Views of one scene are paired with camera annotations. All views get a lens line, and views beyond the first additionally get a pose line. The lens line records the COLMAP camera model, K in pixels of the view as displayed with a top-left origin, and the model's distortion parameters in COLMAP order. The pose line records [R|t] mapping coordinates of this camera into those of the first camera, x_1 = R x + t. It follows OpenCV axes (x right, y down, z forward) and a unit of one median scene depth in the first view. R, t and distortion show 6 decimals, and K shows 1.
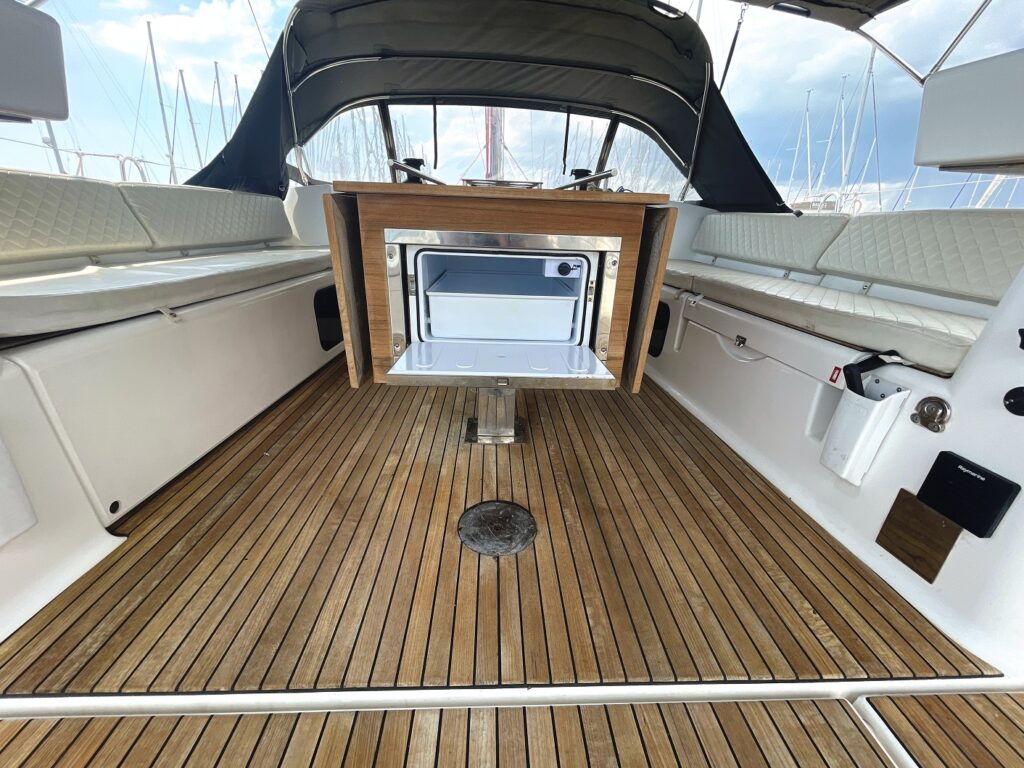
lens RADIAL K [[409.4, 0, 513.2], [0, 409.4, 389.2], [0, 0, 1]] dist [0.003089, 0.000351]
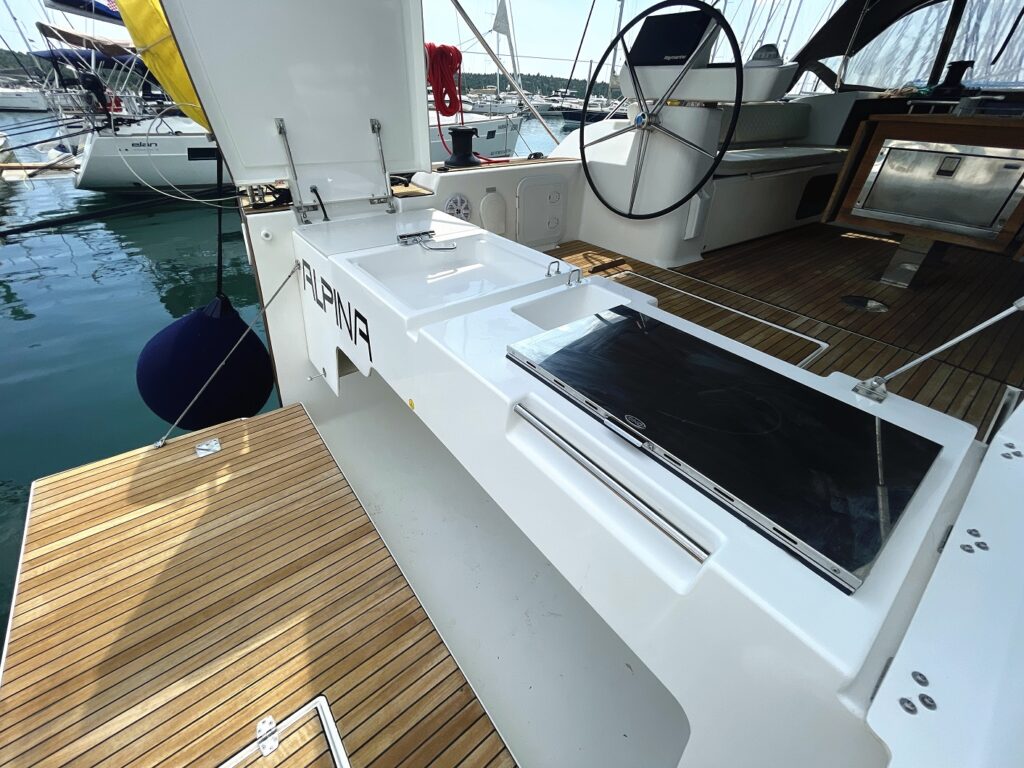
lens RADIAL K [[409.4, 0, 511.0], [0, 409.4, 387.5], [0, 0, 1]] dist [0.003089, 0.000351]
pose [[0.577131, 0.449408, -0.681874, 0.423492], [-0.305071, 0.893159, 0.330452, 0.470596], [0.757530, 0.017306, 0.652571, -1.323353]]
